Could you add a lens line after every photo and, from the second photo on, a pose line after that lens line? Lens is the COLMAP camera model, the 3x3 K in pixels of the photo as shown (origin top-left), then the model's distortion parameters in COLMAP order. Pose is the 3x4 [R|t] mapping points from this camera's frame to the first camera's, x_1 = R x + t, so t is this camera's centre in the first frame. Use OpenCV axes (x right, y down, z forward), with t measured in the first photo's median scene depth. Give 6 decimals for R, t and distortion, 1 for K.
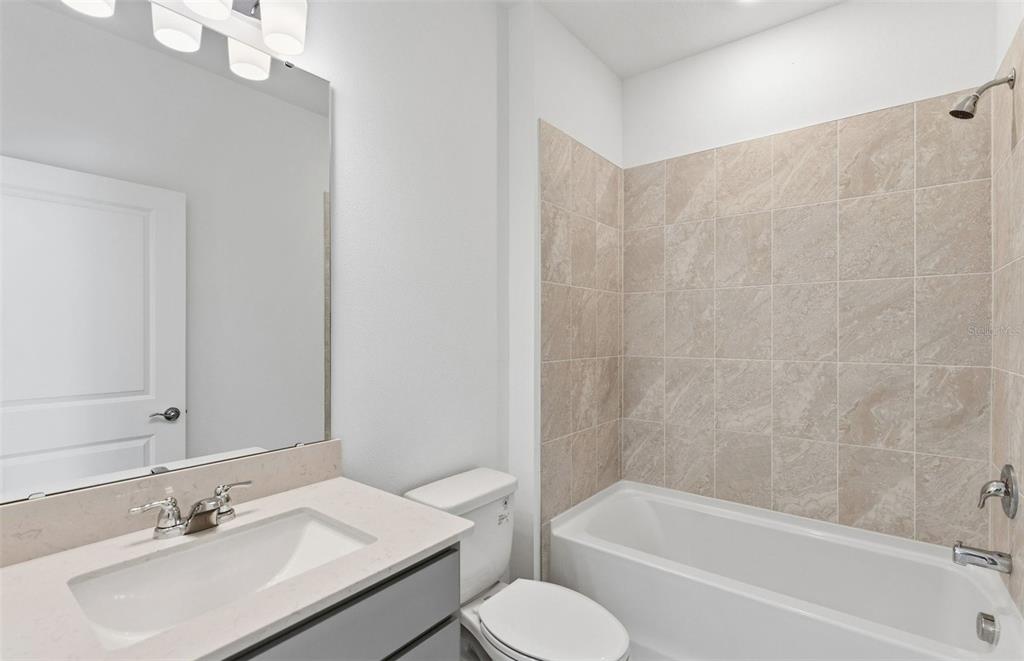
lens RADIAL K [[444.4, 0, 510.4], [0, 444.4, 347.4], [0, 0, 1]] dist [-0.021734, 0.000143]
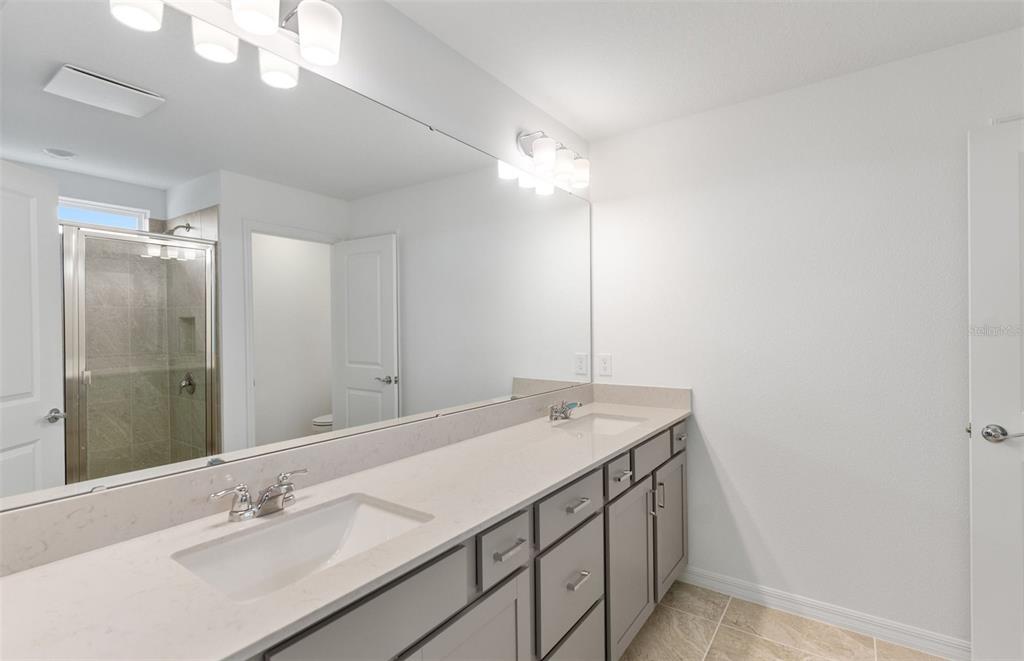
lens RADIAL K [[469.0, 0, 512.0], [0, 469.0, 330.5], [0, 0, 1]] dist [-0.015219, 0.000073]
pose [[0.999457, -0.015414, 0.029123, -0.131999], [0.016145, 0.999556, -0.025024, 0.004585], [-0.028724, 0.025480, 0.999263, -0.170730]]
